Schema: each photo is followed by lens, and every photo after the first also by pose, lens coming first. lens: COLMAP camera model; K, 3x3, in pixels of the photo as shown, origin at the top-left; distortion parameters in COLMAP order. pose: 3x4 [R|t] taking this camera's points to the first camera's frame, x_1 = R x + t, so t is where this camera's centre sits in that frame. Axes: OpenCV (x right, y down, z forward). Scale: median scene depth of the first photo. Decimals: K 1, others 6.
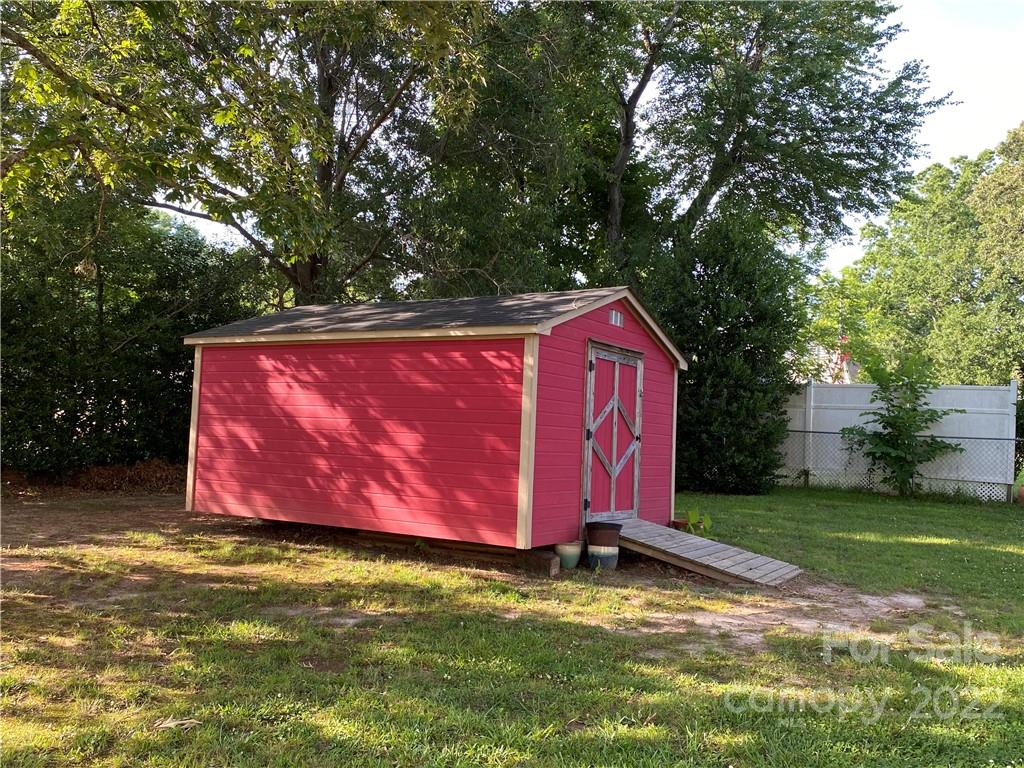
lens RADIAL K [[896.6, 0, 512.0], [0, 896.6, 384.1], [0, 0, 1]] dist [-0.000107, -0.000155]
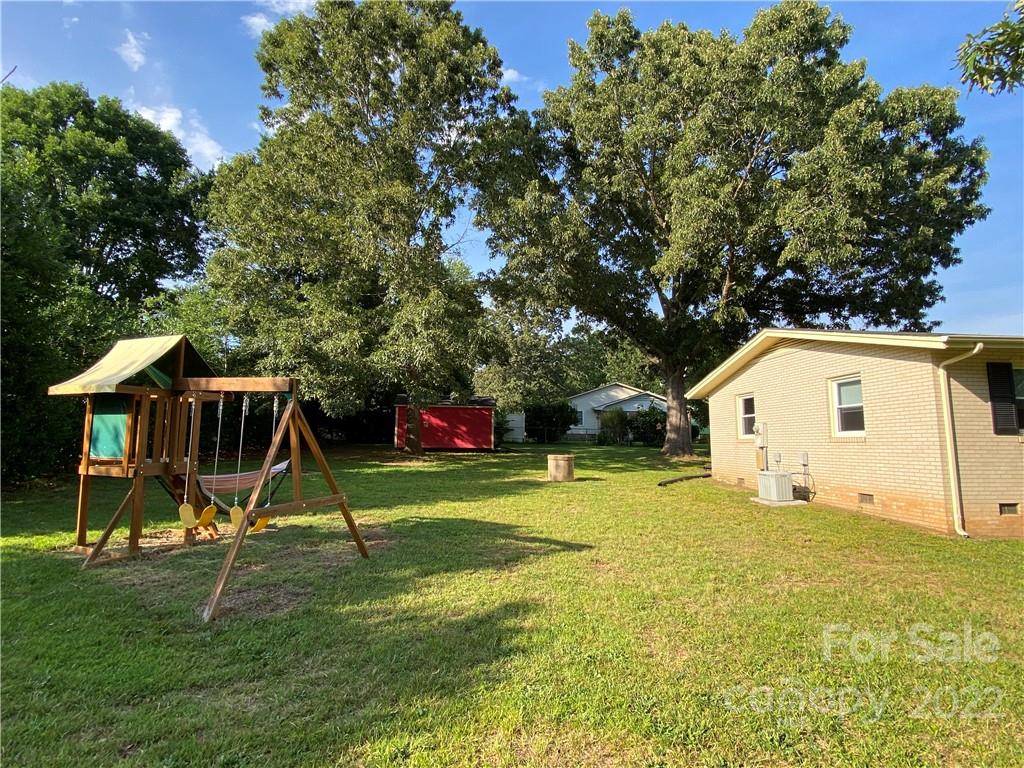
lens RADIAL K [[486.5, 0, 511.2], [0, 486.5, 383.9], [0, 0, 1]] dist [-0.000190, 0.000013]
pose [[0.755060, 0.041272, 0.654356, -1.623694], [-0.014263, 0.998815, -0.046540, -0.058473], [-0.655501, 0.025808, 0.754753, -1.134754]]
